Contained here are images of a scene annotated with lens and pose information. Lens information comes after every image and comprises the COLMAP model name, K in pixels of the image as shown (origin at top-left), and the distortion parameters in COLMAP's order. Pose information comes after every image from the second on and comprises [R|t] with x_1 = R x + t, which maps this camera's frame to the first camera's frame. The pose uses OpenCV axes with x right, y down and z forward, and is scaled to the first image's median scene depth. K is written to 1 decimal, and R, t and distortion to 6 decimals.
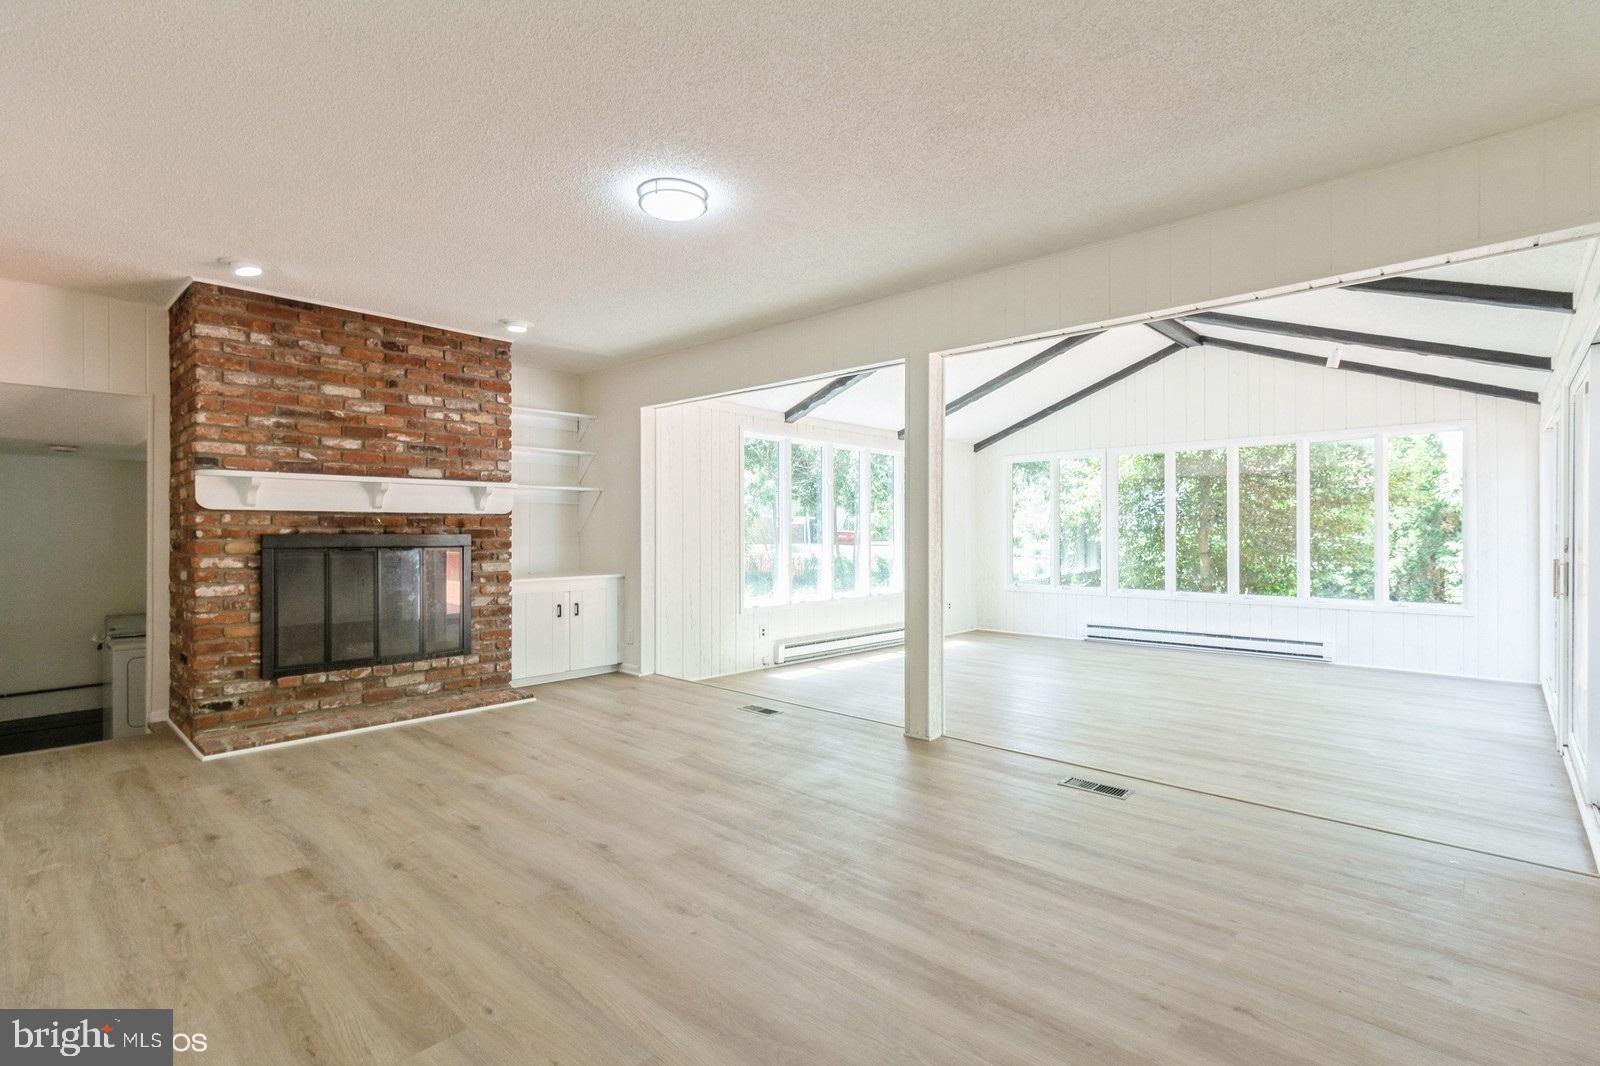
lens RADIAL K [[751.0, 0, 814.8], [0, 751.0, 532.7], [0, 0, 1]] dist [0.005057, -0.000344]
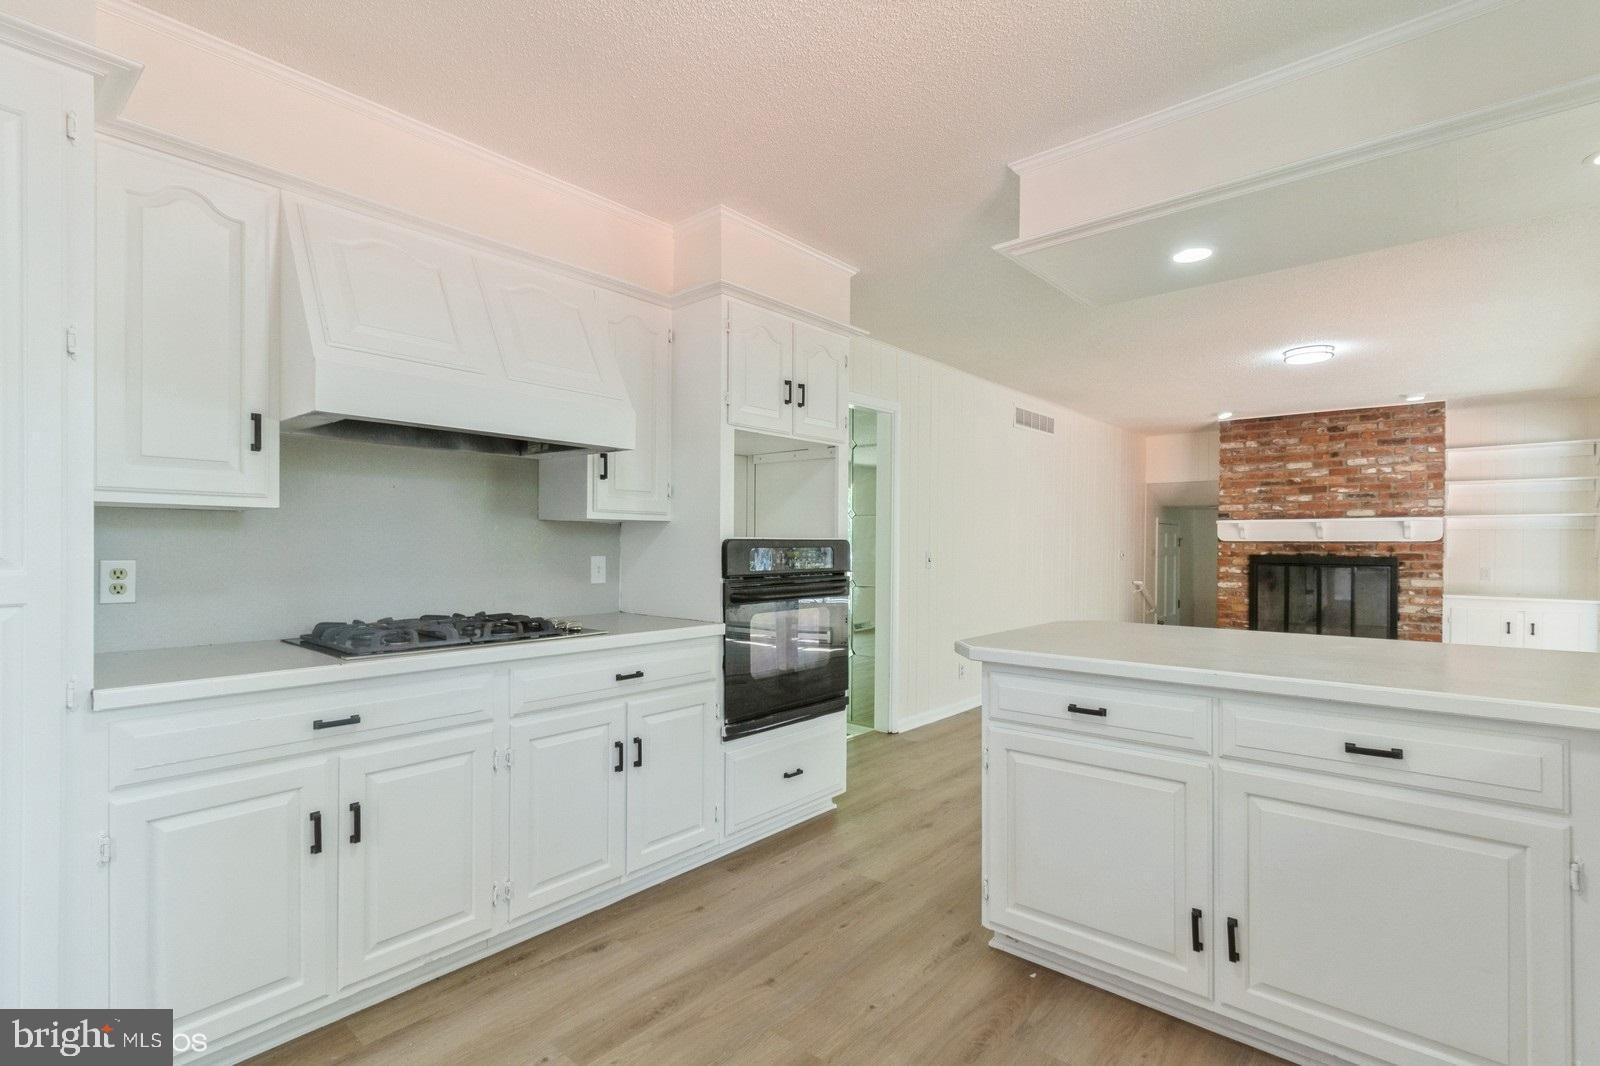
lens RADIAL K [[751.0, 0, 798.5], [0, 751.0, 546.6], [0, 0, 1]] dist [0.005057, -0.000344]
pose [[0.012513, 0.006336, -0.999902, 0.936340], [-0.006605, 0.999959, 0.006253, -0.019457], [0.999900, 0.006526, 0.012554, -0.075666]]
